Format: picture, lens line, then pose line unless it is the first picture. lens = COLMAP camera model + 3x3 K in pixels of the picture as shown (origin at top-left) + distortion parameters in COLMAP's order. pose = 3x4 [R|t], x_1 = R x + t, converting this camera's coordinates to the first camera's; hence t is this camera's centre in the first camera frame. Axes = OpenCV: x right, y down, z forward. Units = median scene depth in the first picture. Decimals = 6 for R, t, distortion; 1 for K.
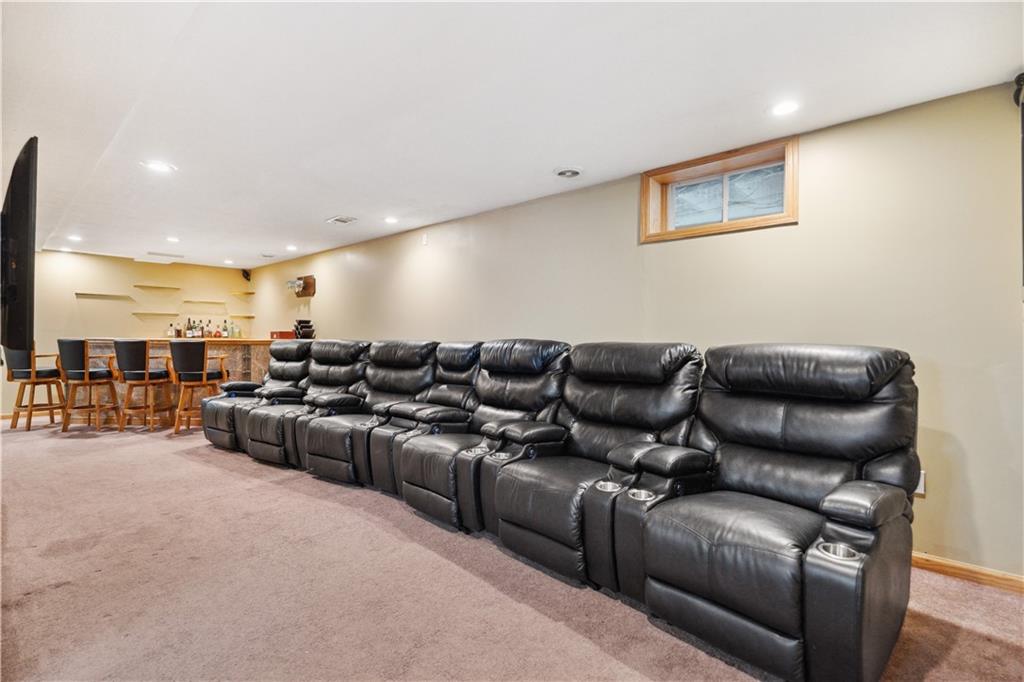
lens RADIAL K [[477.2, 0, 512.0], [0, 477.2, 341.0], [0, 0, 1]] dist [-0.000202, -0.000280]
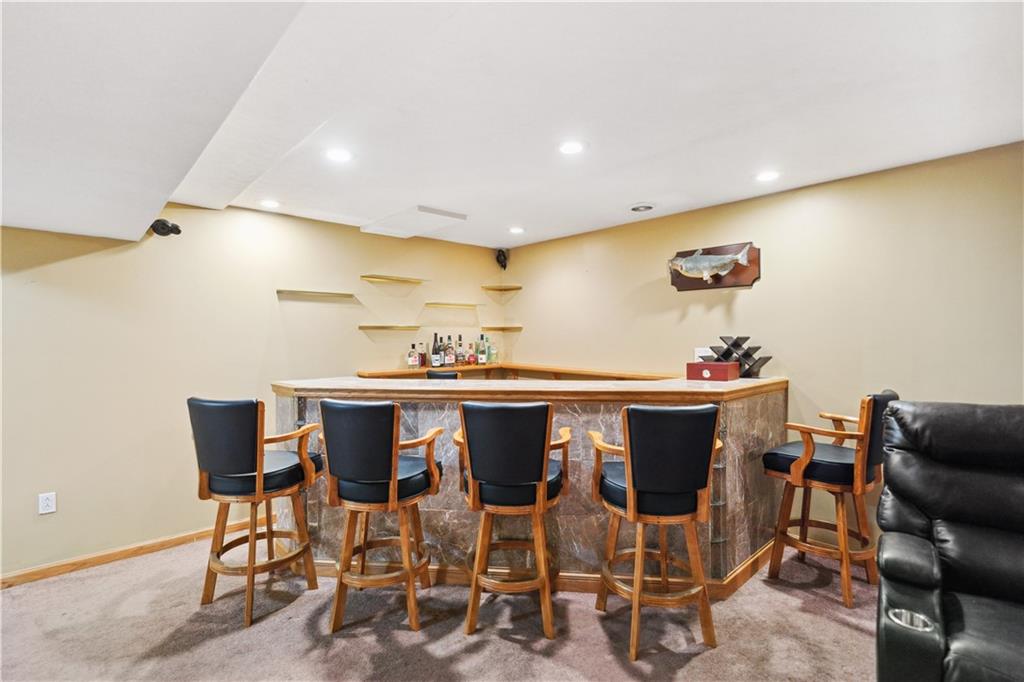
lens RADIAL K [[477.2, 0, 512.0], [0, 477.2, 341.0], [0, 0, 1]] dist [-0.000202, -0.000280]
pose [[0.998233, -0.012716, -0.058051, -0.554381], [0.012607, 0.999918, -0.002249, -0.036025], [0.058075, 0.001513, 0.998311, 0.438212]]
